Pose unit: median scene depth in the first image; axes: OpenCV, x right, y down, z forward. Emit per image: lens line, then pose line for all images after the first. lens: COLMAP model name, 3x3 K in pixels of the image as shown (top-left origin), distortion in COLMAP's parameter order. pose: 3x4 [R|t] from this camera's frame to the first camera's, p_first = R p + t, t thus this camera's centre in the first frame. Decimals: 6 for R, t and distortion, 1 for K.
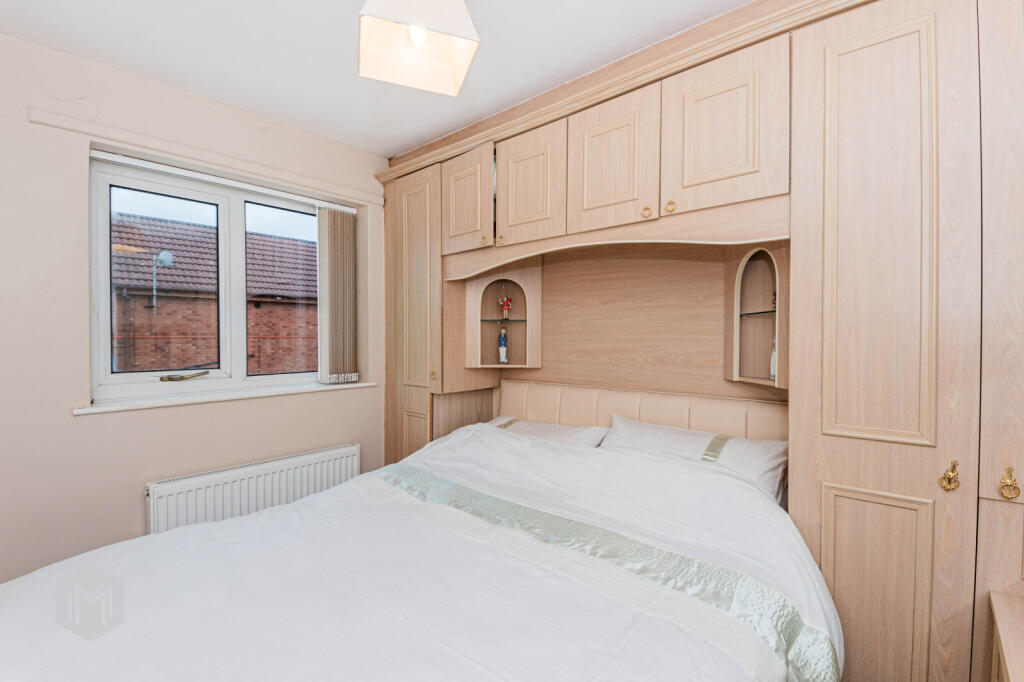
lens RADIAL K [[456.7, 0, 515.8], [0, 456.7, 340.3], [0, 0, 1]] dist [-0.000028, -0.023194]
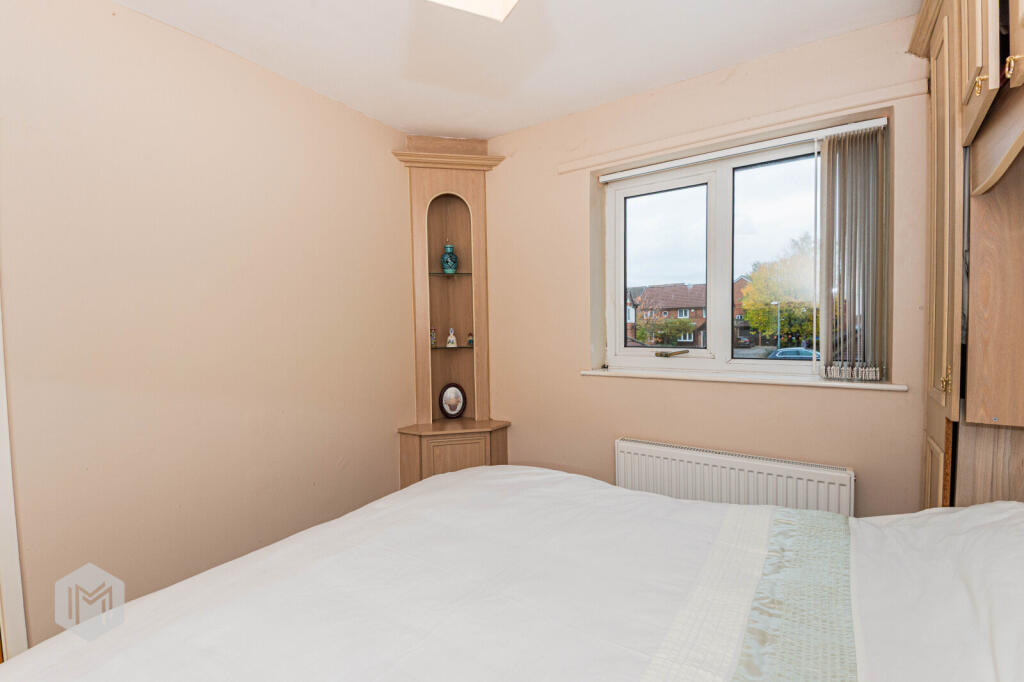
lens RADIAL K [[456.7, 0, 515.8], [0, 456.7, 340.3], [0, 0, 1]] dist [-0.000028, -0.023194]
pose [[0.080524, 0.037935, -0.996031, 0.330603], [0.010508, 0.999188, 0.038904, 0.000851], [0.996697, -0.013599, 0.080060, 0.533598]]
